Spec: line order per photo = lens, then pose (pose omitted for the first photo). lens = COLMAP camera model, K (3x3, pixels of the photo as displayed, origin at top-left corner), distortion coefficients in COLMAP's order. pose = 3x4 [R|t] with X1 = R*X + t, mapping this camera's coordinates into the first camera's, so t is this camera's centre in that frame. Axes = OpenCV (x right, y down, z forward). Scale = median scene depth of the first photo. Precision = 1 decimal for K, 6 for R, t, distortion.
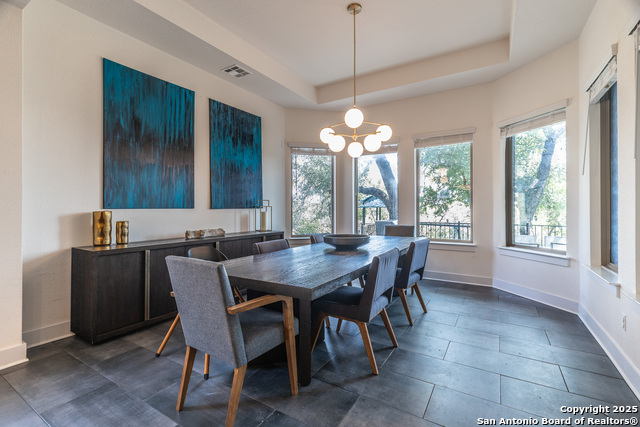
lens RADIAL K [[292.3, 0, 319.6], [0, 292.3, 210.0], [0, 0, 1]] dist [0.004704, -0.000317]
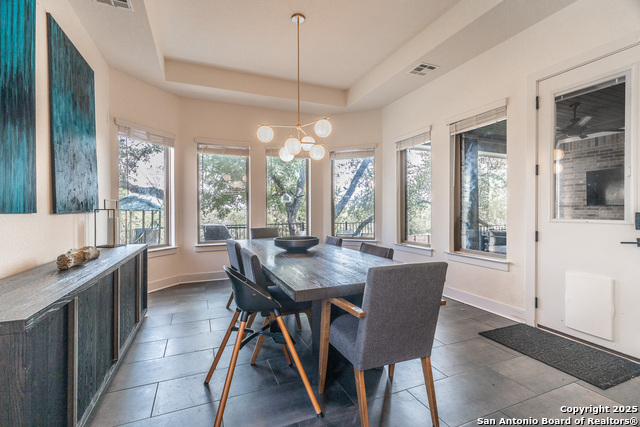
lens RADIAL K [[292.3, 0, 317.8], [0, 292.3, 210.3], [0, 0, 1]] dist [0.004704, -0.000317]
pose [[0.605439, -0.004765, 0.795877, -0.565374], [0.013630, 0.999897, -0.004383, -0.001808], [-0.795775, 0.013501, 0.605442, 0.295188]]
